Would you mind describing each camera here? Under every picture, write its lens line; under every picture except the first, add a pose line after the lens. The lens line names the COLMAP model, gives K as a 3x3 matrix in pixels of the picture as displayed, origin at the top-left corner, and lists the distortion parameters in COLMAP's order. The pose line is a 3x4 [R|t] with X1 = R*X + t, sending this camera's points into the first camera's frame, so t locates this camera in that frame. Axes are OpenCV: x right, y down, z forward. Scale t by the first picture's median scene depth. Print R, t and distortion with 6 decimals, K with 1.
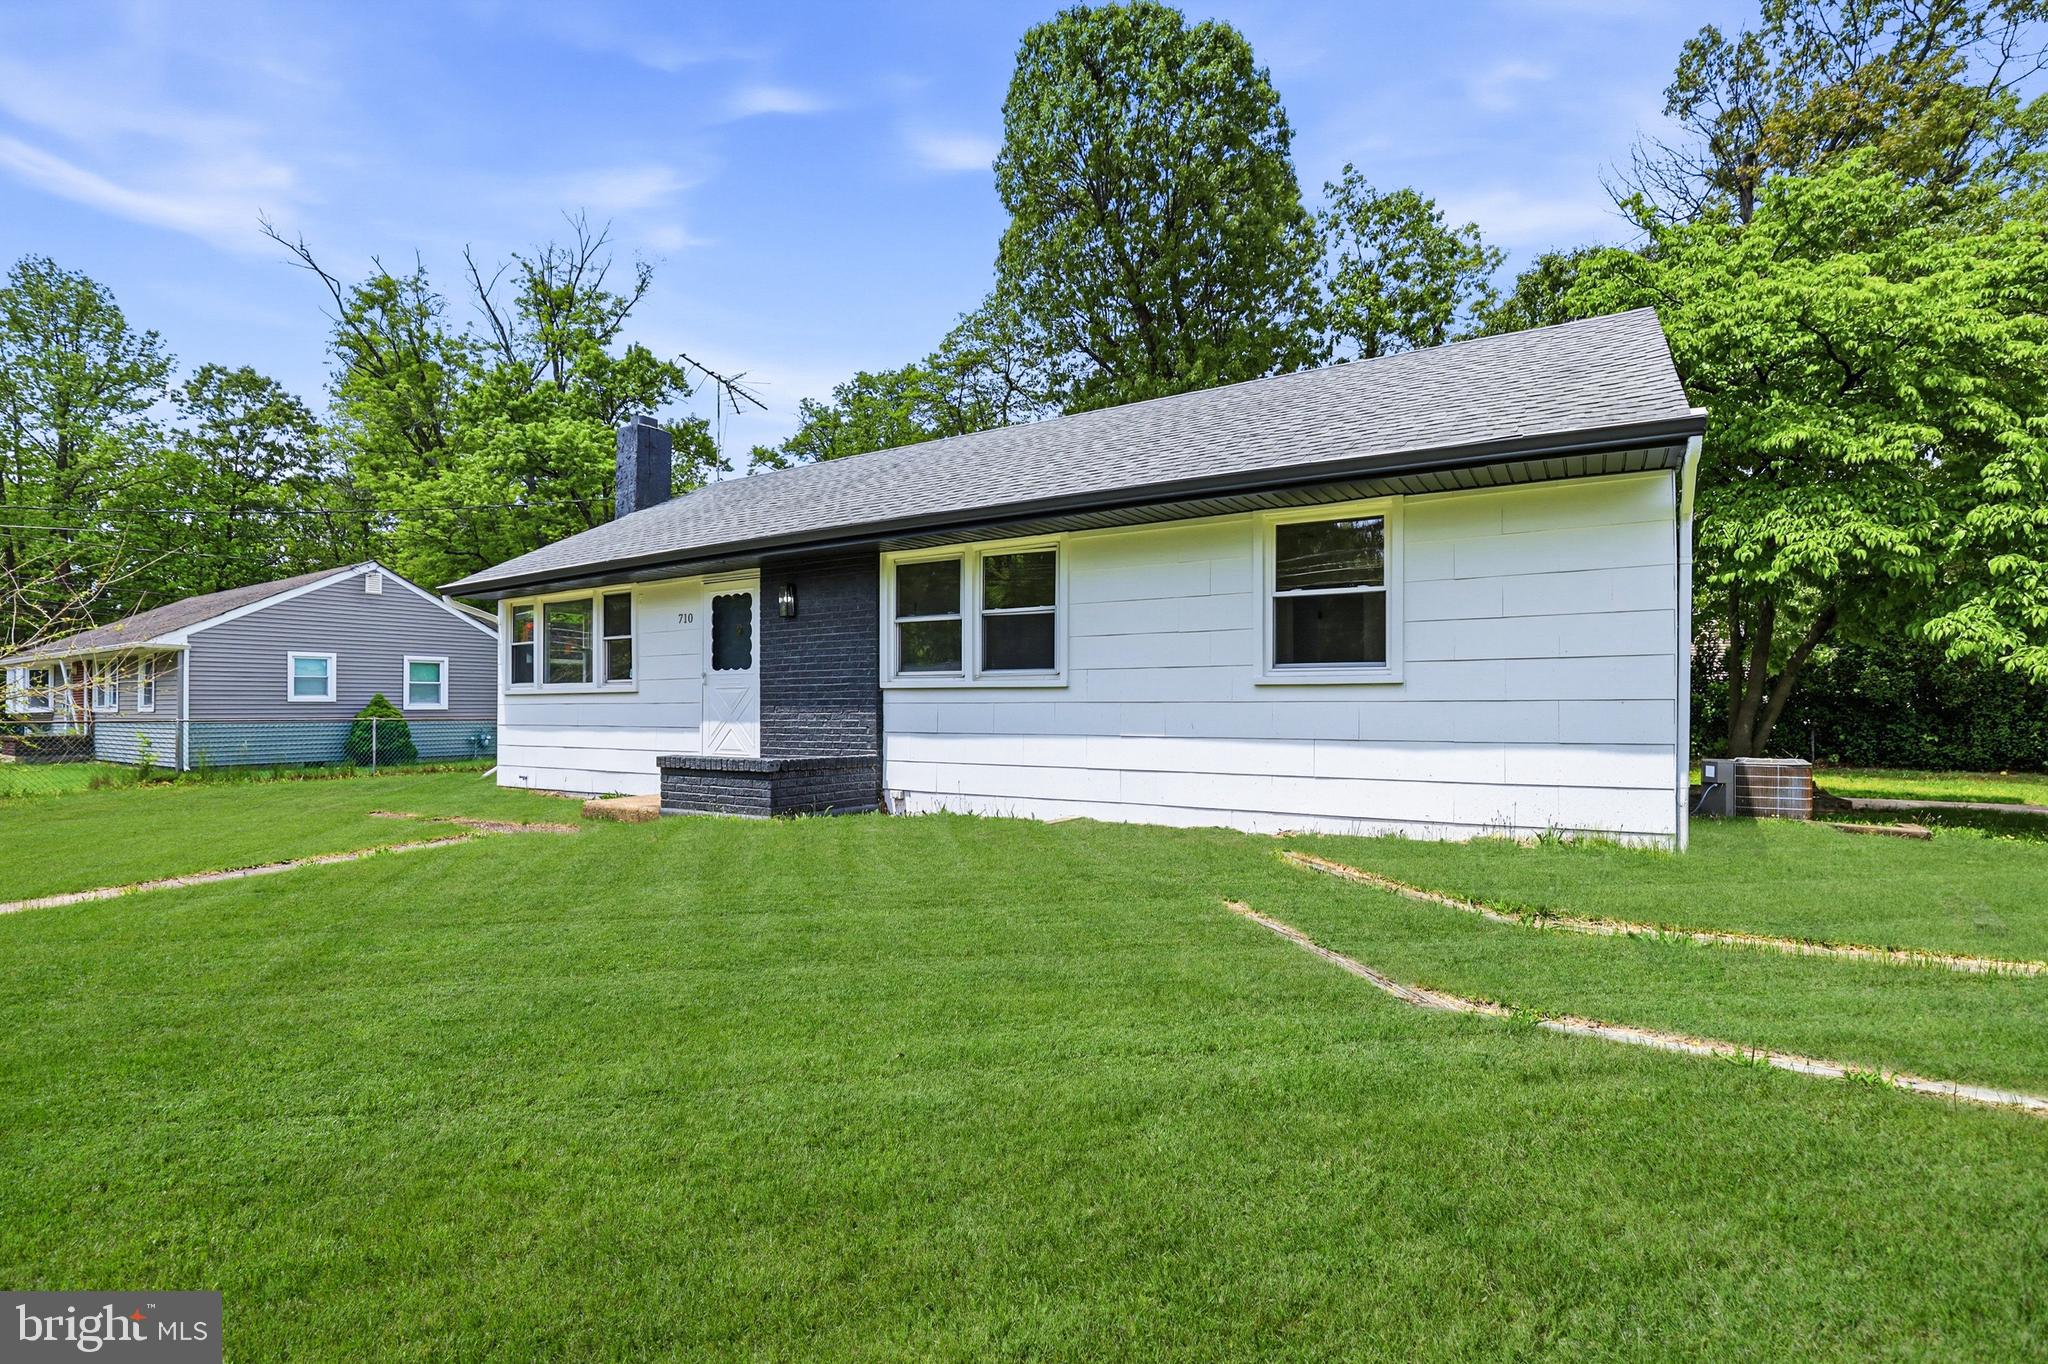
lens RADIAL K [[932.9, 0, 1027.0], [0, 932.9, 704.6], [0, 0, 1]] dist [-0.005911, -0.000605]
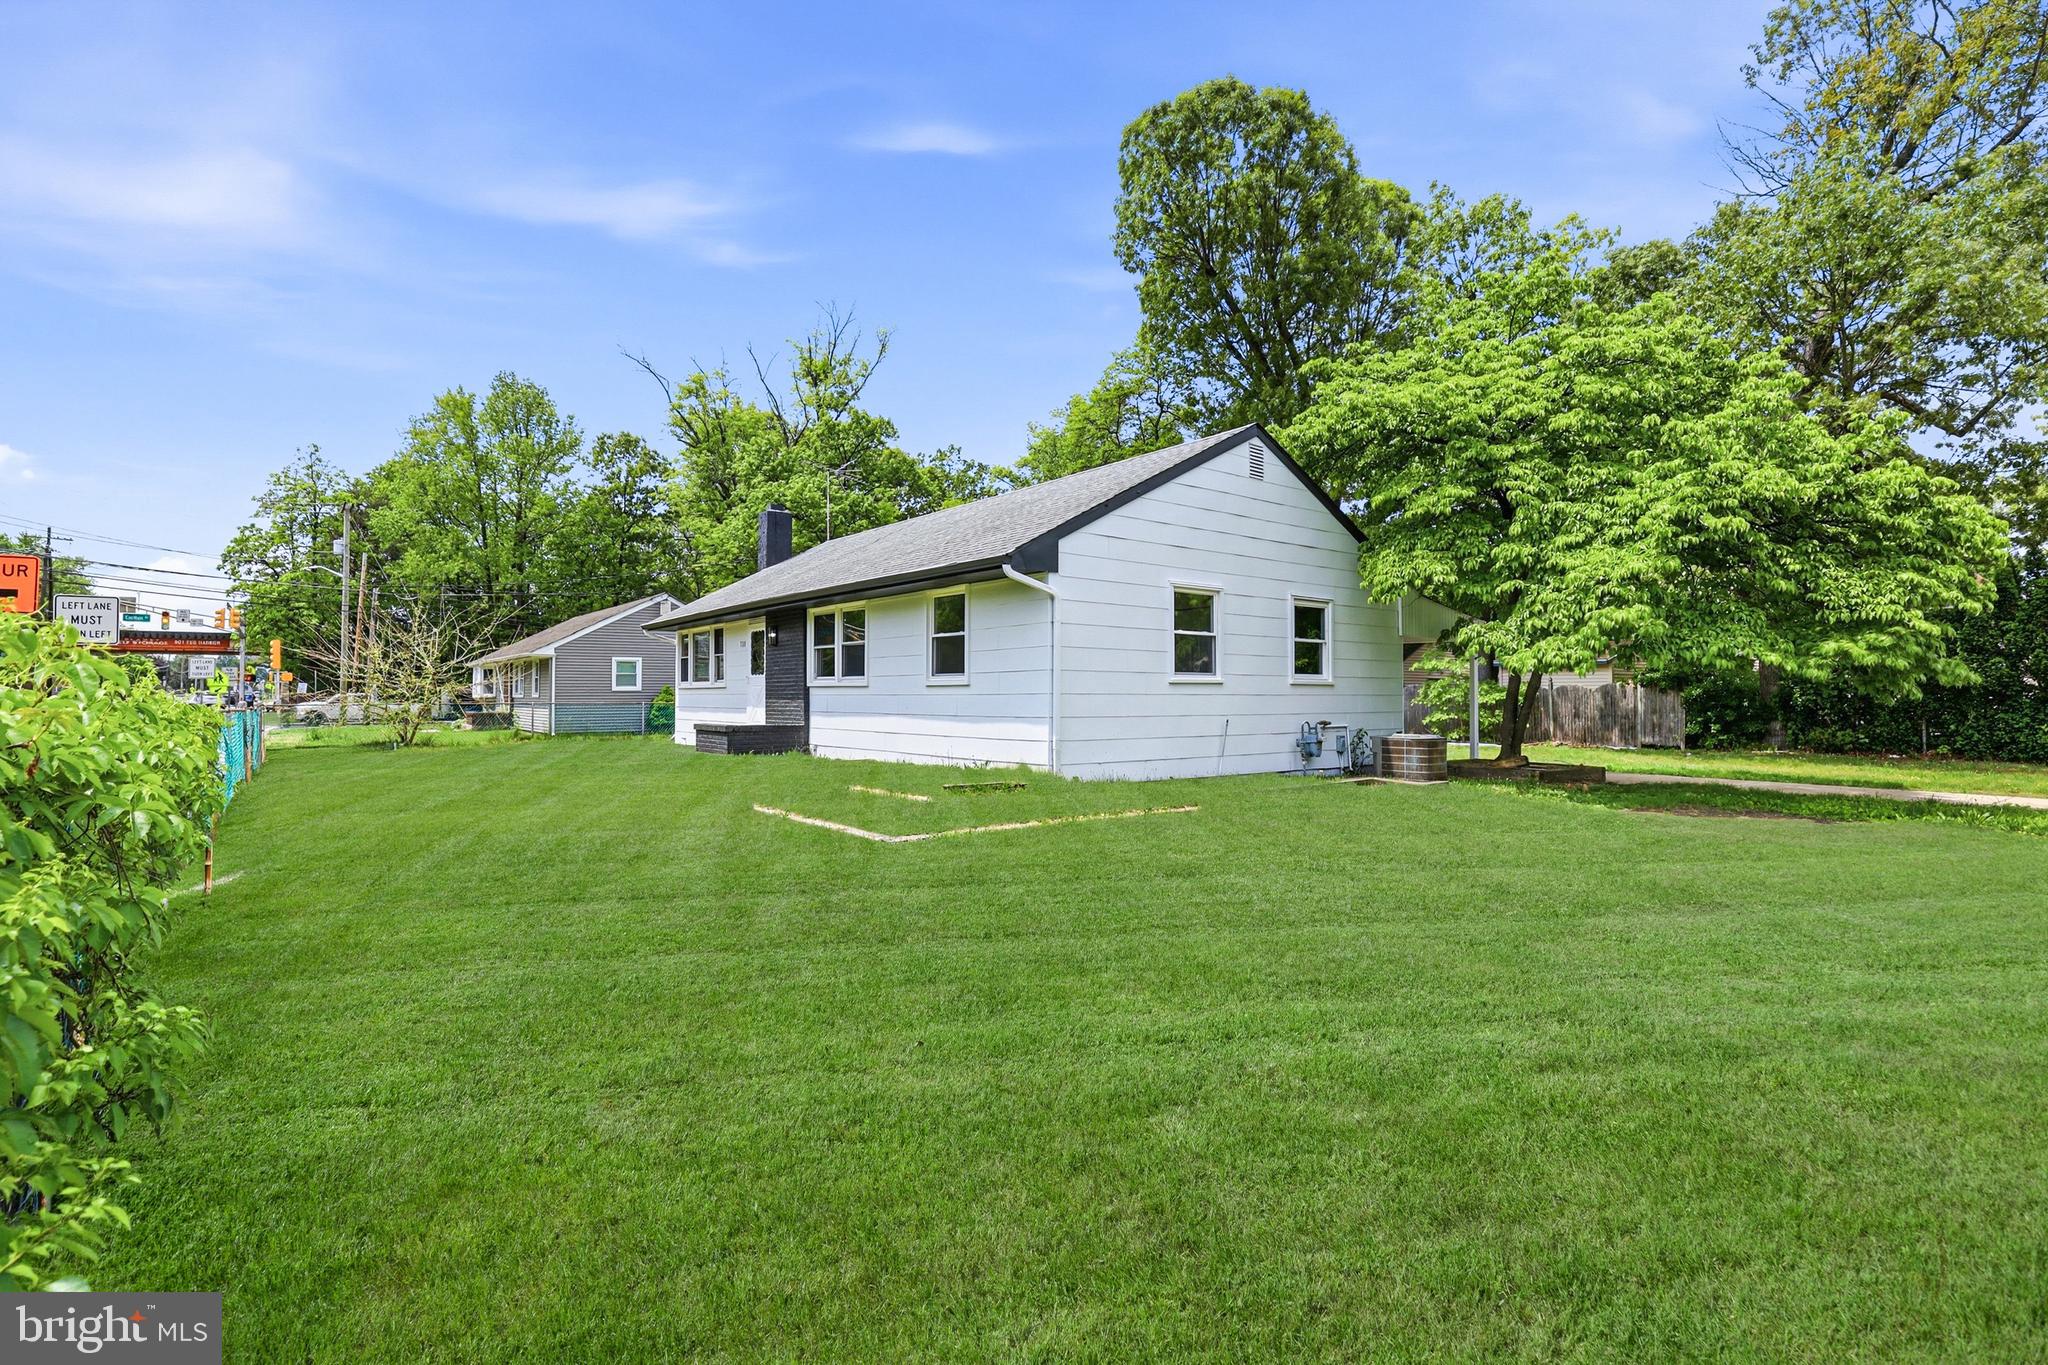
lens RADIAL K [[932.9, 0, 1027.0], [0, 932.9, 705.1], [0, 0, 1]] dist [-0.005911, -0.000605]
pose [[0.948083, 0.004526, -0.317992, 0.611911], [0.000595, 0.999872, 0.016005, -0.007114], [0.318023, -0.015364, 0.947958, -0.415747]]
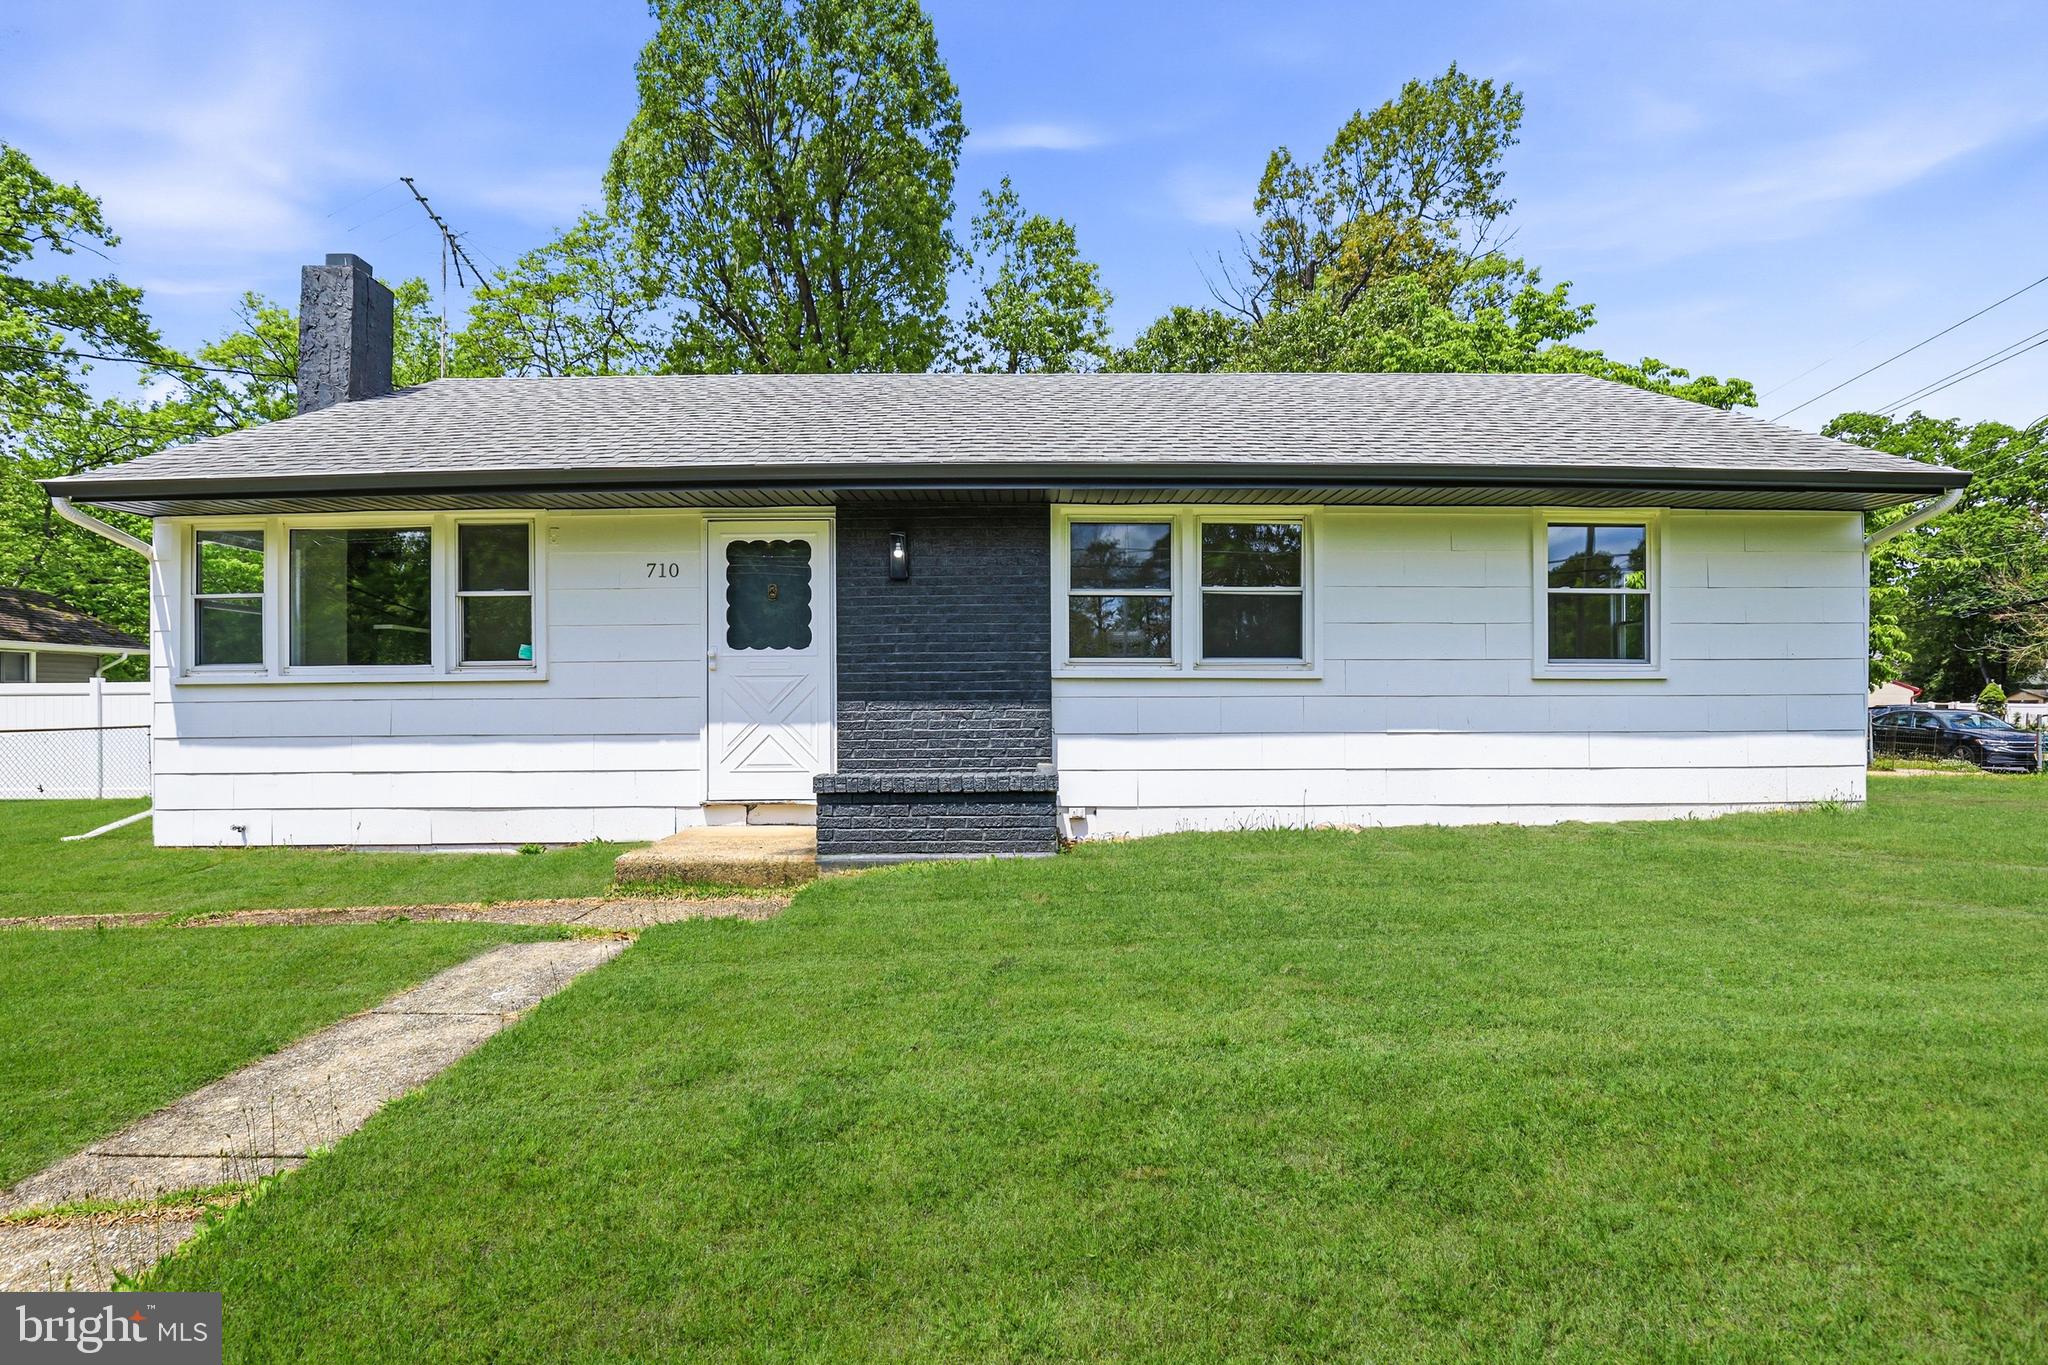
lens RADIAL K [[932.9, 0, 1027.0], [0, 932.9, 705.1], [0, 0, 1]] dist [-0.005911, -0.000605]
pose [[0.858253, -0.002381, 0.513221, -0.439038], [0.001064, 0.999995, 0.002860, 0.002275], [-0.513225, -0.001908, 0.858252, 0.261553]]
